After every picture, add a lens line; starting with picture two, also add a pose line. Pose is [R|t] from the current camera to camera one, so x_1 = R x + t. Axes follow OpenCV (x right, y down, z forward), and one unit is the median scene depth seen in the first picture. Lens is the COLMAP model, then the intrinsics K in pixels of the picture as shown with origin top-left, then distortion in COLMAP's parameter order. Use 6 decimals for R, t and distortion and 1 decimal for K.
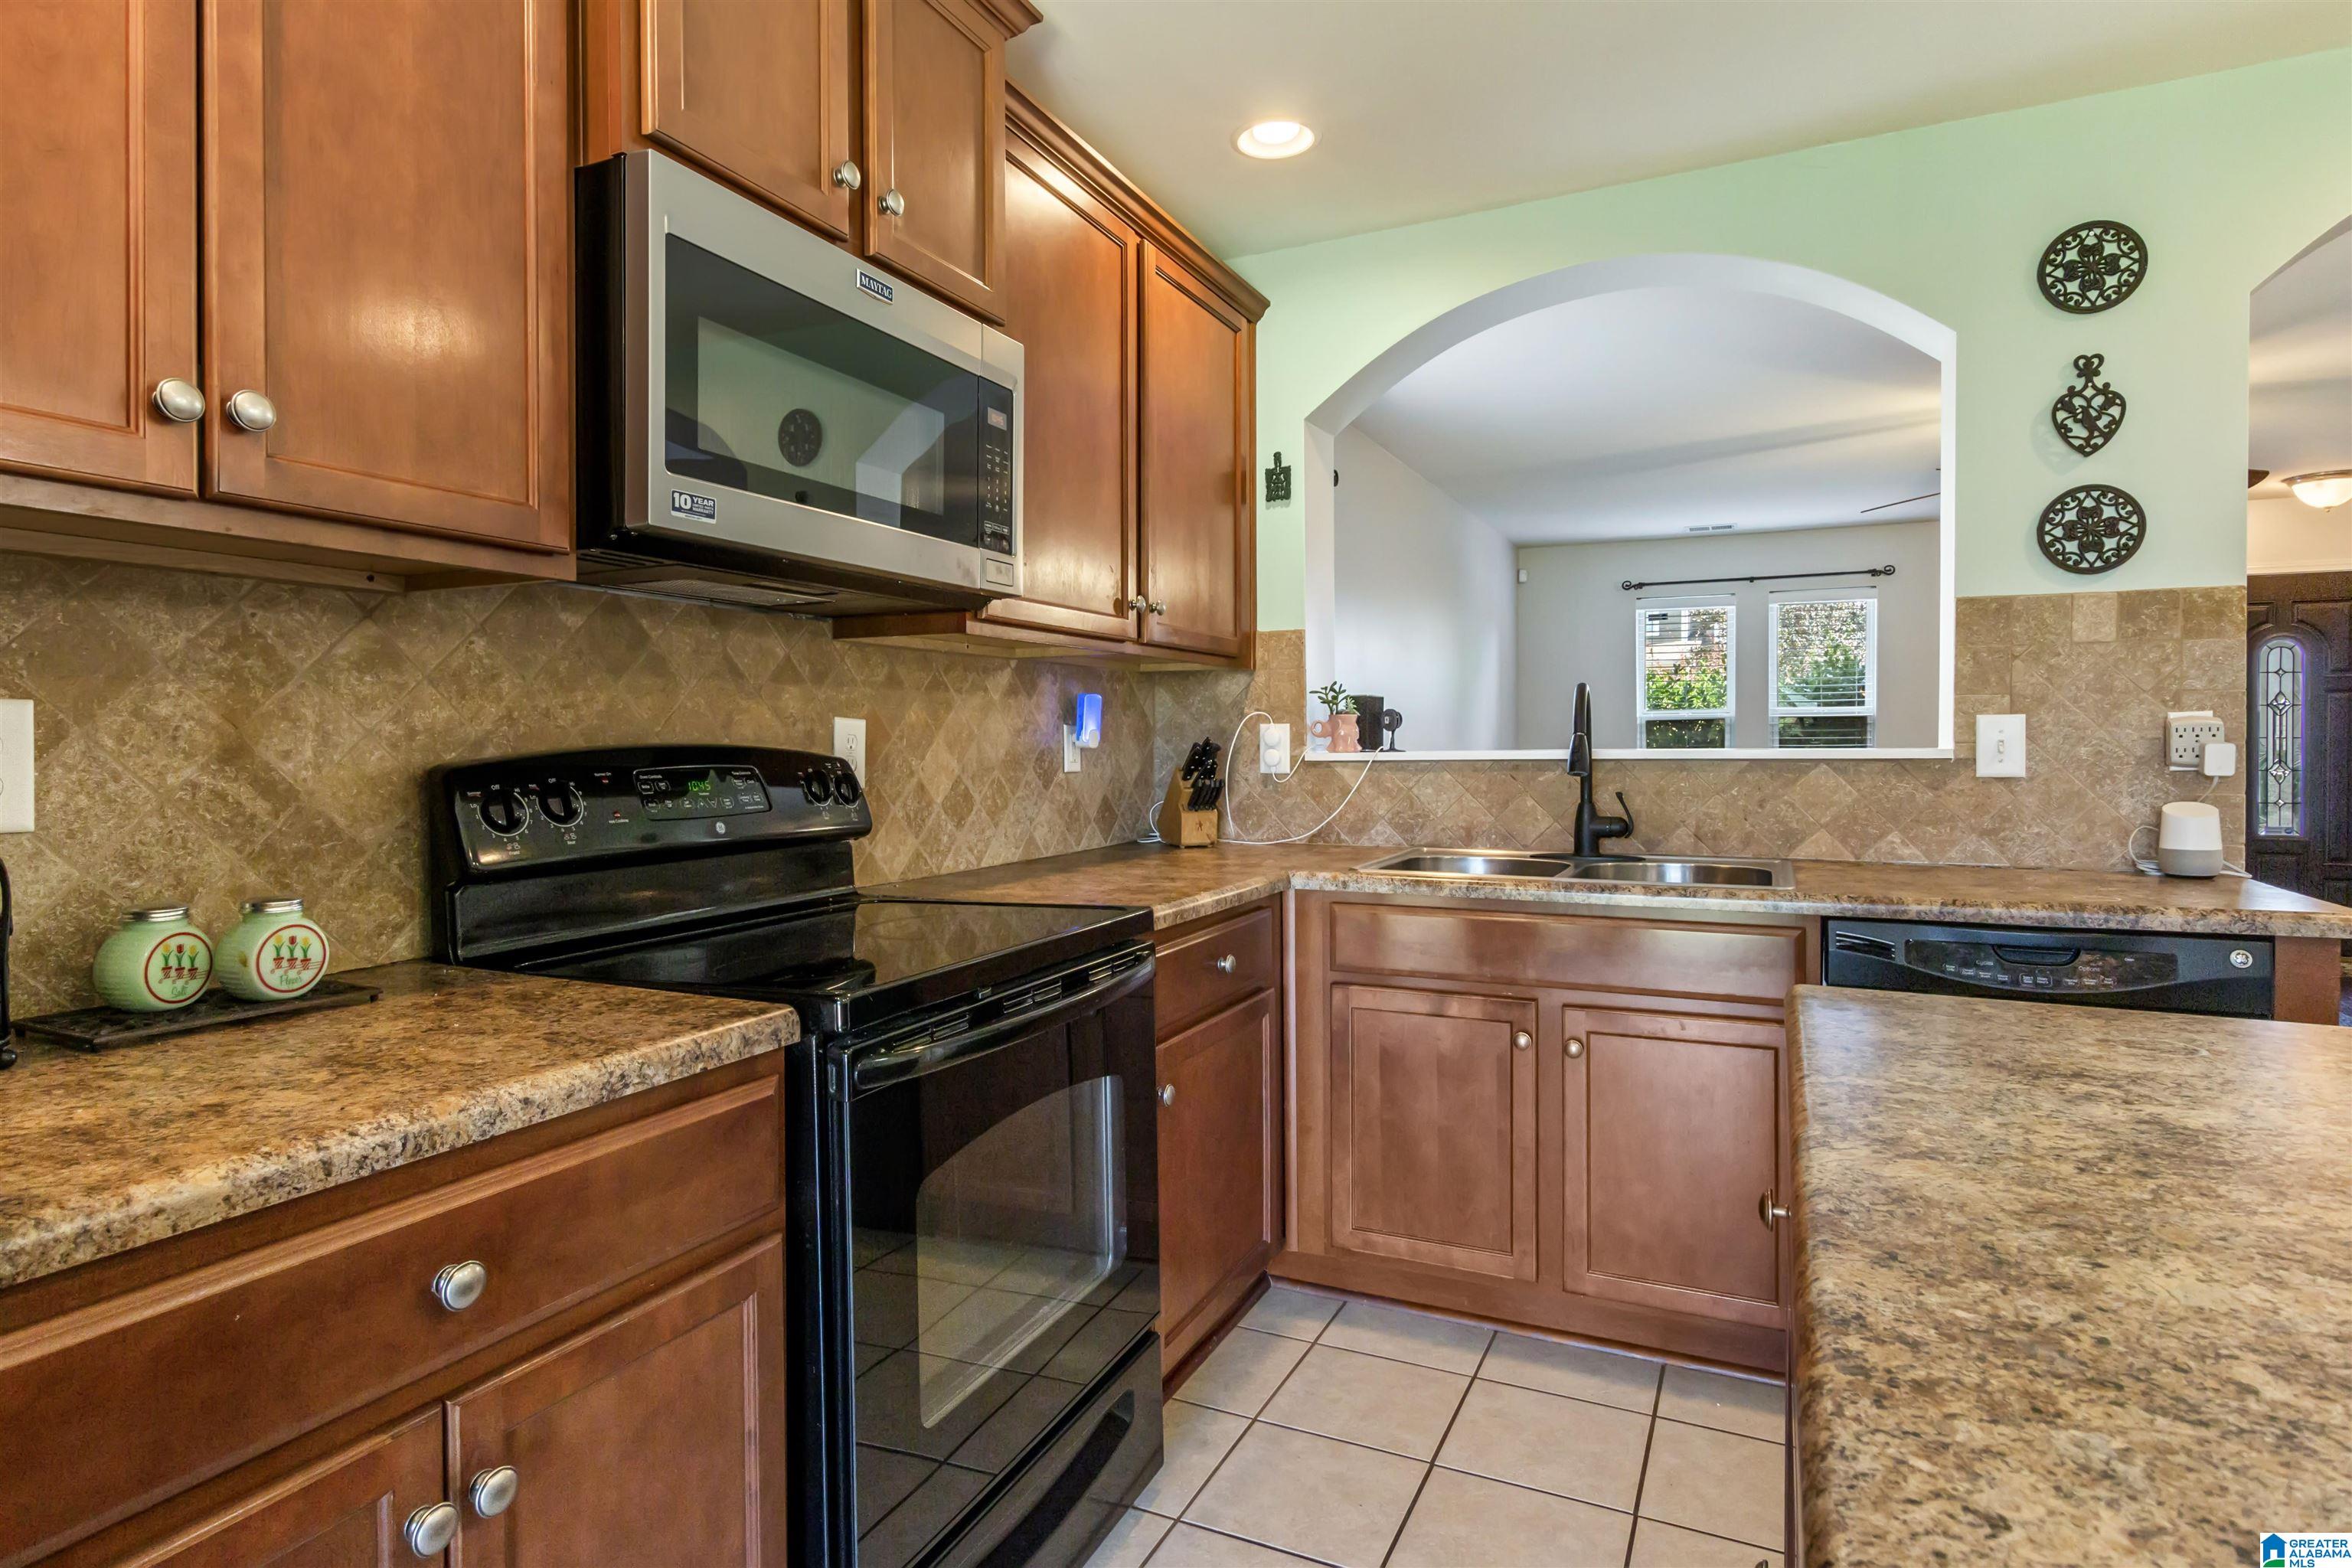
lens RADIAL K [[1249.2, 0, 1172.8], [0, 1249.2, 758.1], [0, 0, 1]] dist [0.010649, -0.005694]
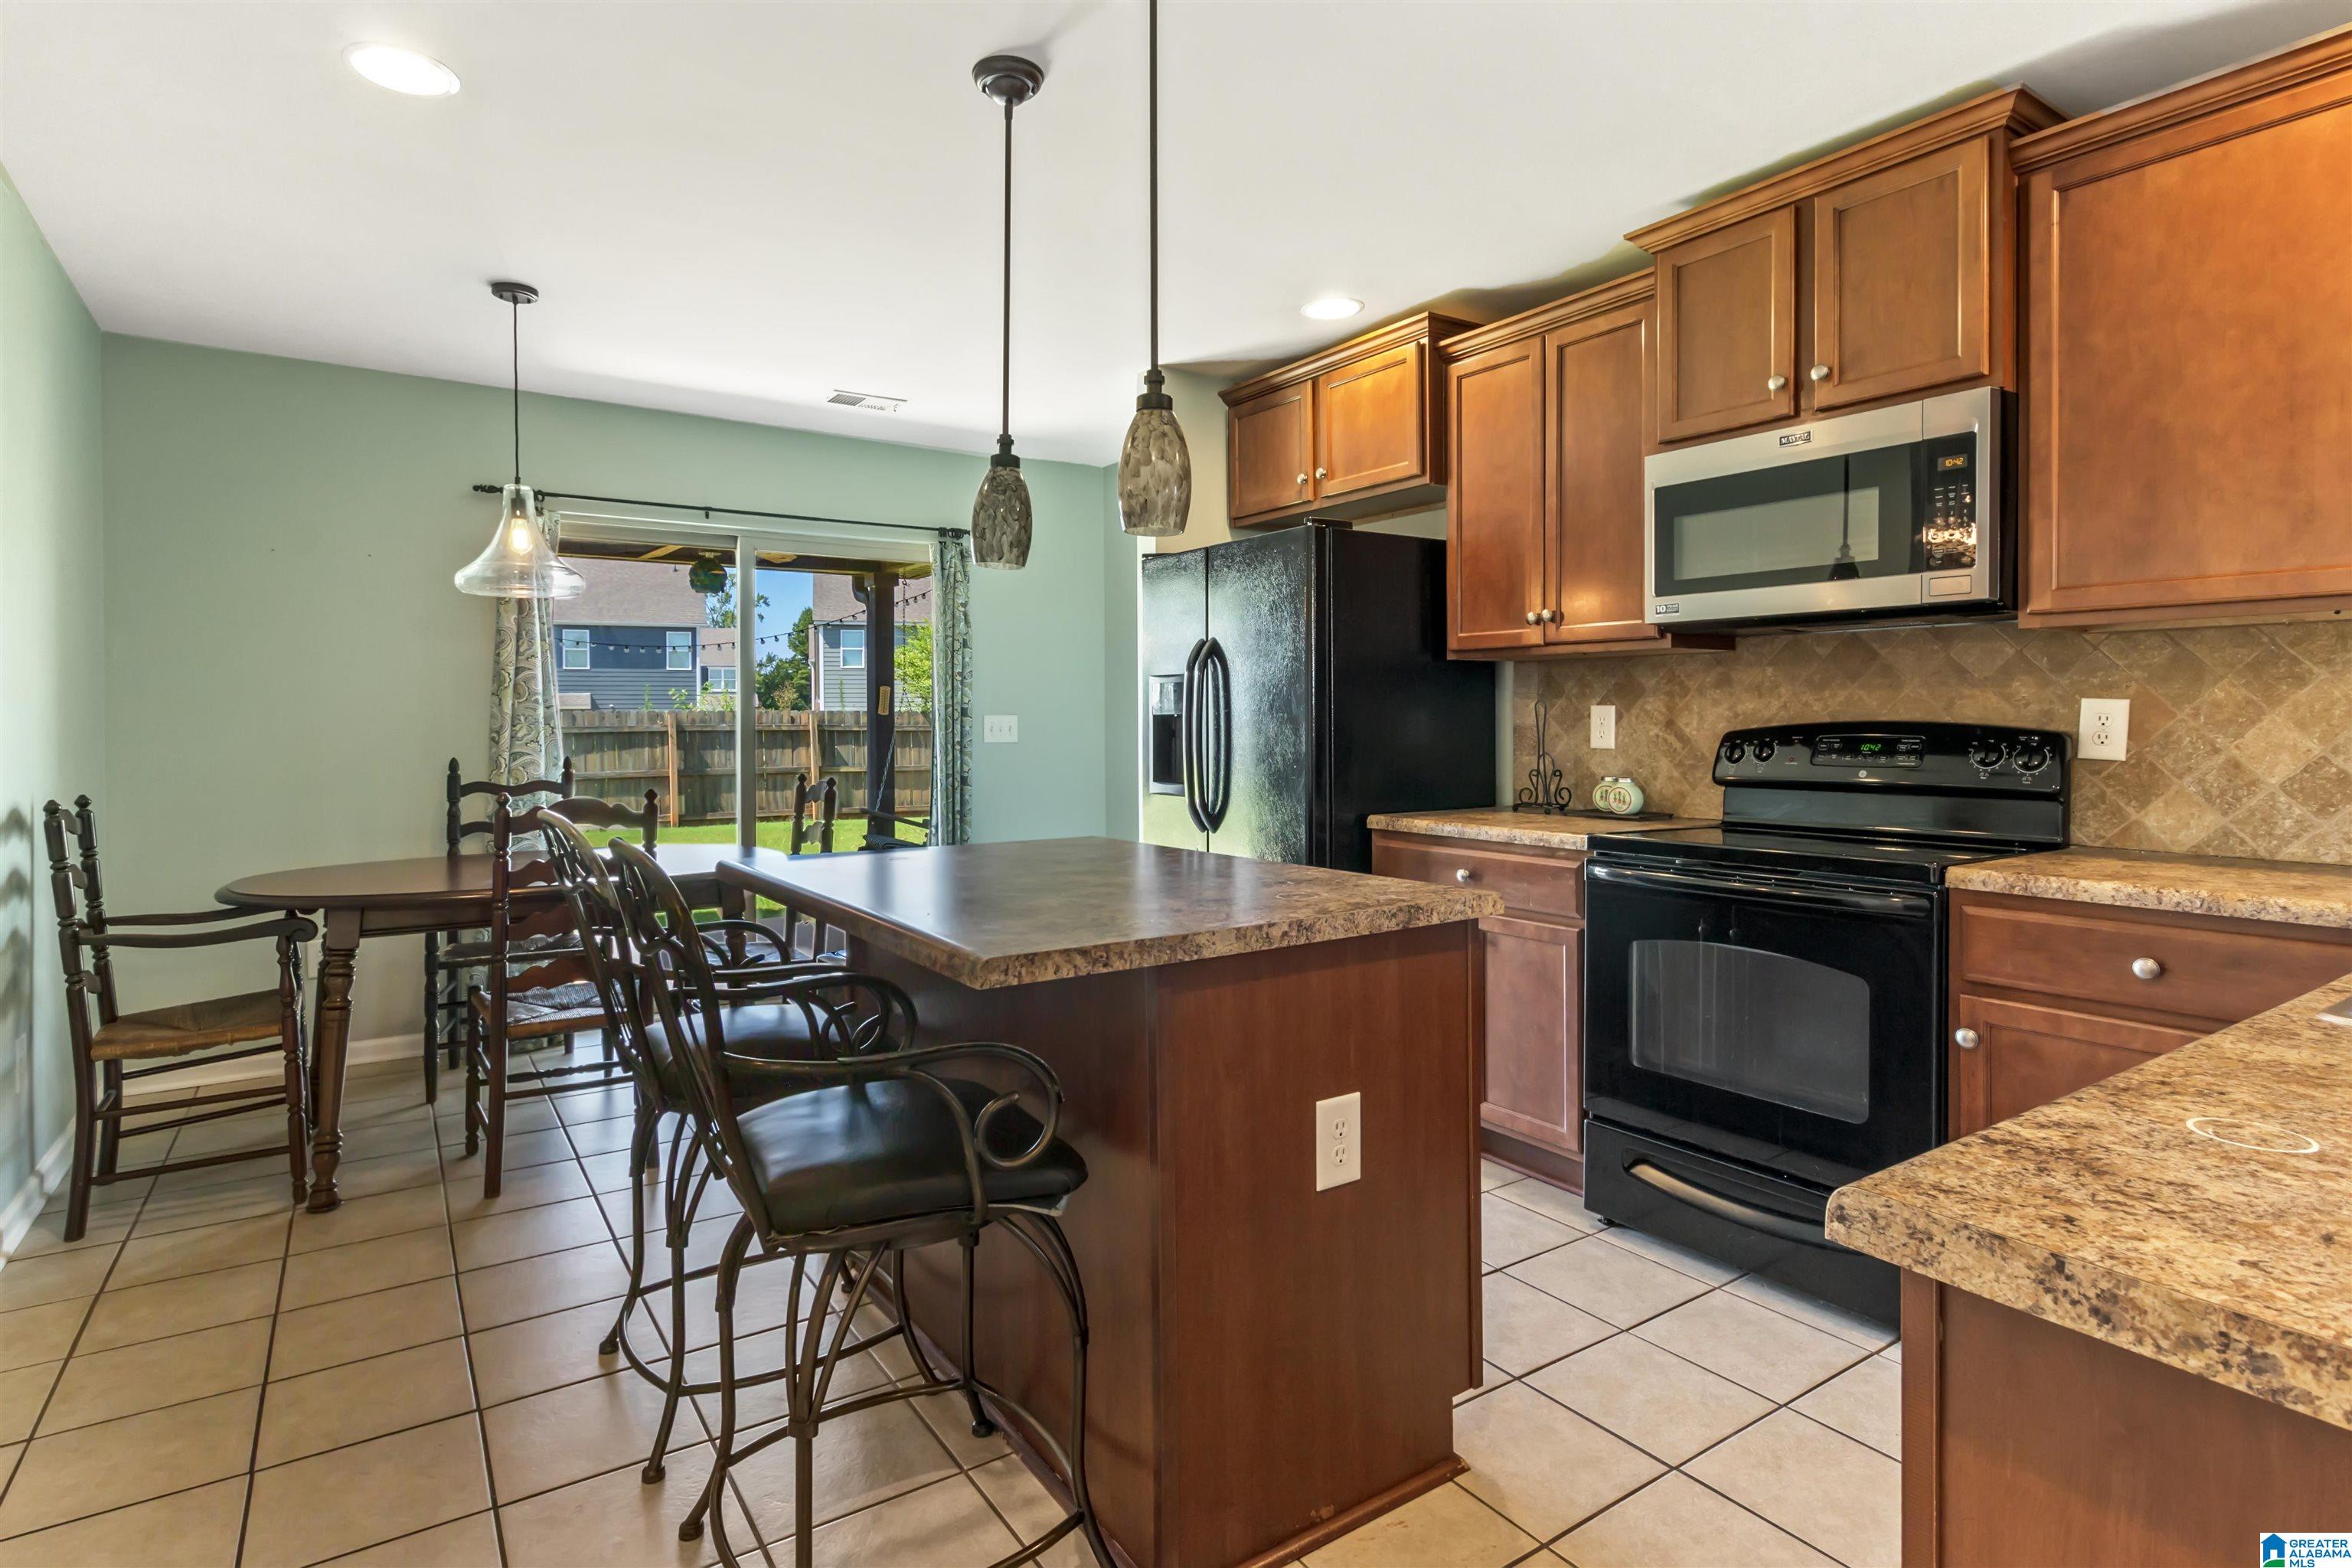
lens RADIAL K [[1199.4, 0, 1165.3], [0, 1199.4, 733.6], [0, 0, 1]] dist [0.001324, -0.001962]
pose [[-0.506834, 0.017142, -0.861873, 1.014867], [-0.004796, 0.999731, 0.022704, -0.018625], [0.862030, 0.015641, -0.506615, 0.731819]]
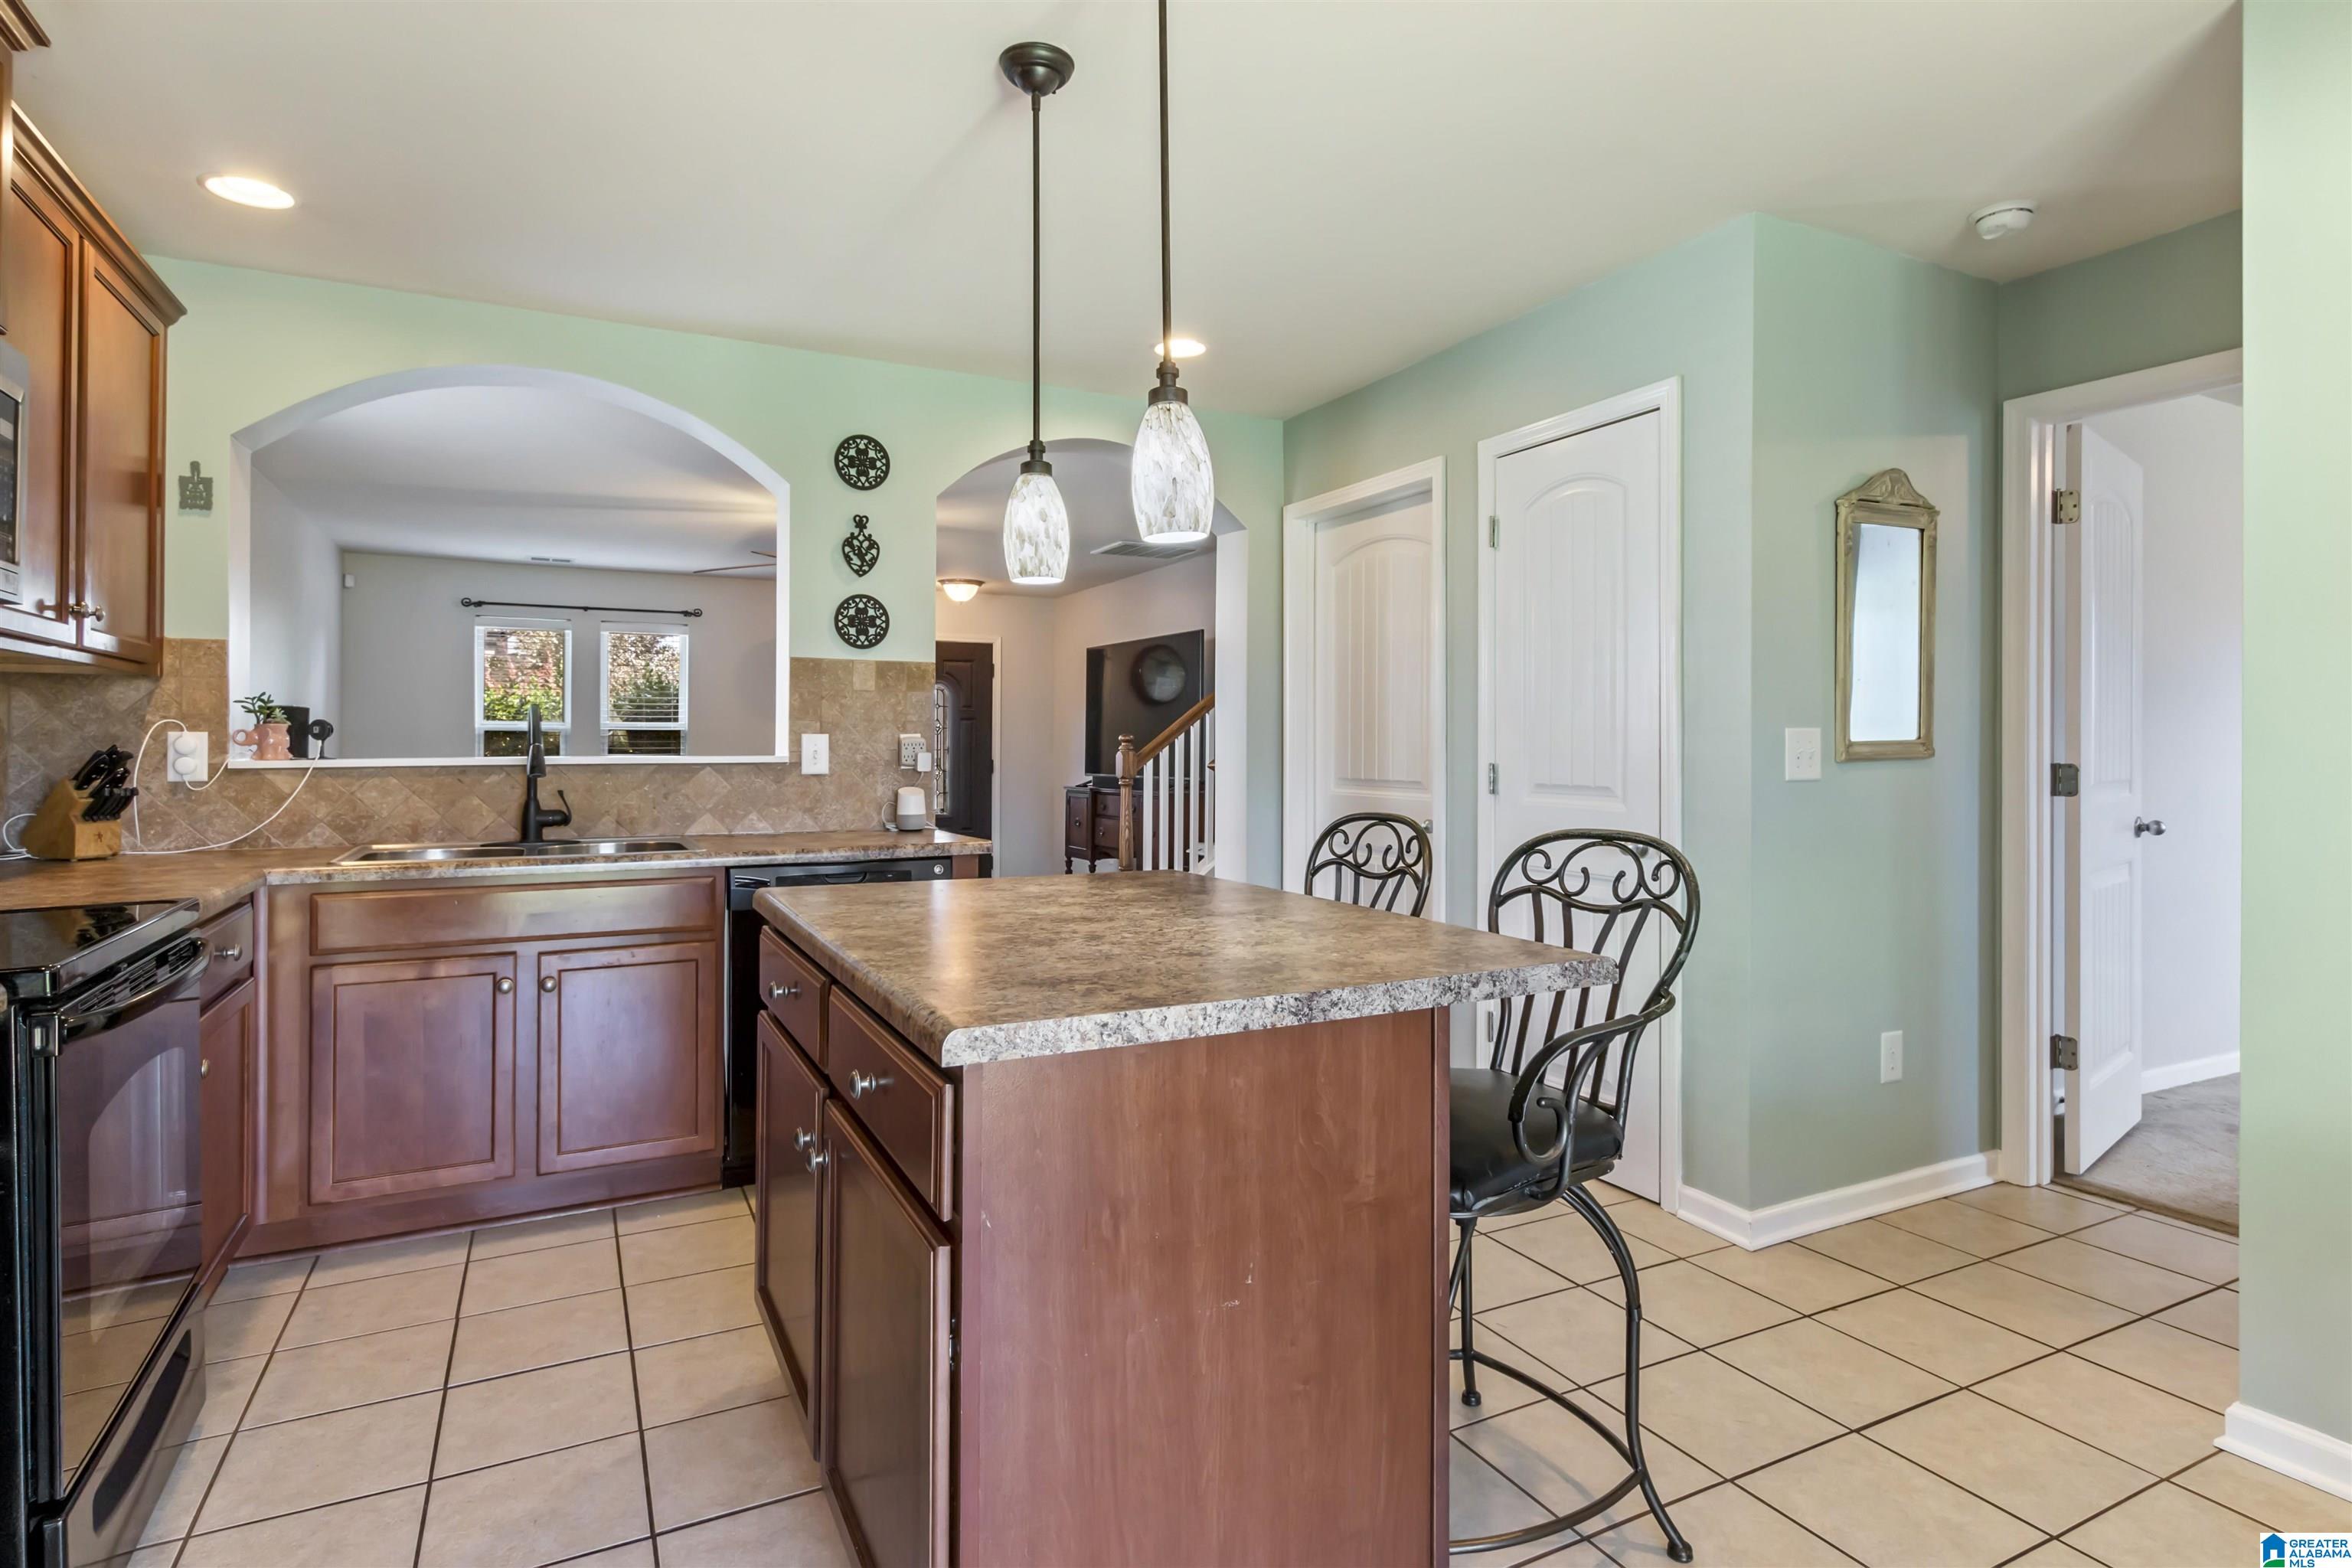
lens RADIAL K [[1199.4, 0, 1171.9], [0, 1199.4, 736.8], [0, 0, 1]] dist [0.001324, -0.001962]
pose [[0.603179, 0.012274, 0.797511, -0.264984], [0.007841, 0.999742, -0.021317, 0.004252], [-0.797567, 0.019111, 0.602927, -0.256797]]
